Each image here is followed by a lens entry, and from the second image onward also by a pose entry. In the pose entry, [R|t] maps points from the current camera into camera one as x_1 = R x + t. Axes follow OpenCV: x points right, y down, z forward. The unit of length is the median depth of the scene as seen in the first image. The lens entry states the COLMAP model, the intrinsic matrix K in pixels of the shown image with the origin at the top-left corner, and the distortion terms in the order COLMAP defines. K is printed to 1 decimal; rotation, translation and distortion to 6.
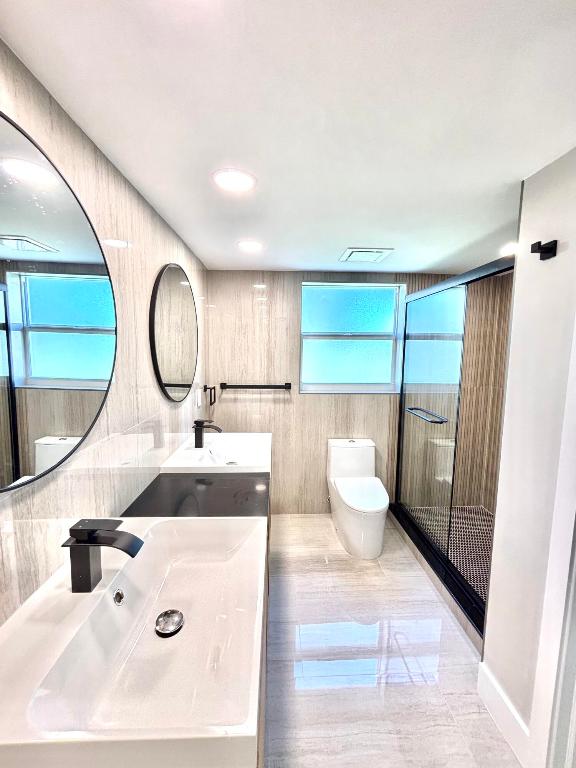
lens RADIAL K [[310.5, 0, 288.0], [0, 310.5, 384.0], [0, 0, 1]] dist [-0.003439, -0.000199]
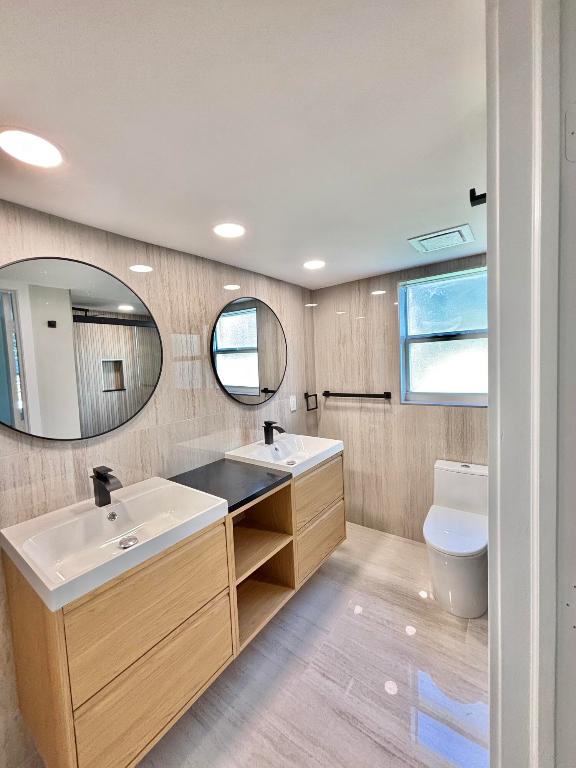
lens RADIAL K [[310.5, 0, 288.0], [0, 310.5, 384.0], [0, 0, 1]] dist [-0.003439, -0.000199]
pose [[0.778960, 0.001340, -0.627073, 0.360928], [-0.020289, 0.999528, -0.023067, 0.000121], [0.626746, 0.030691, 0.778619, 0.080953]]
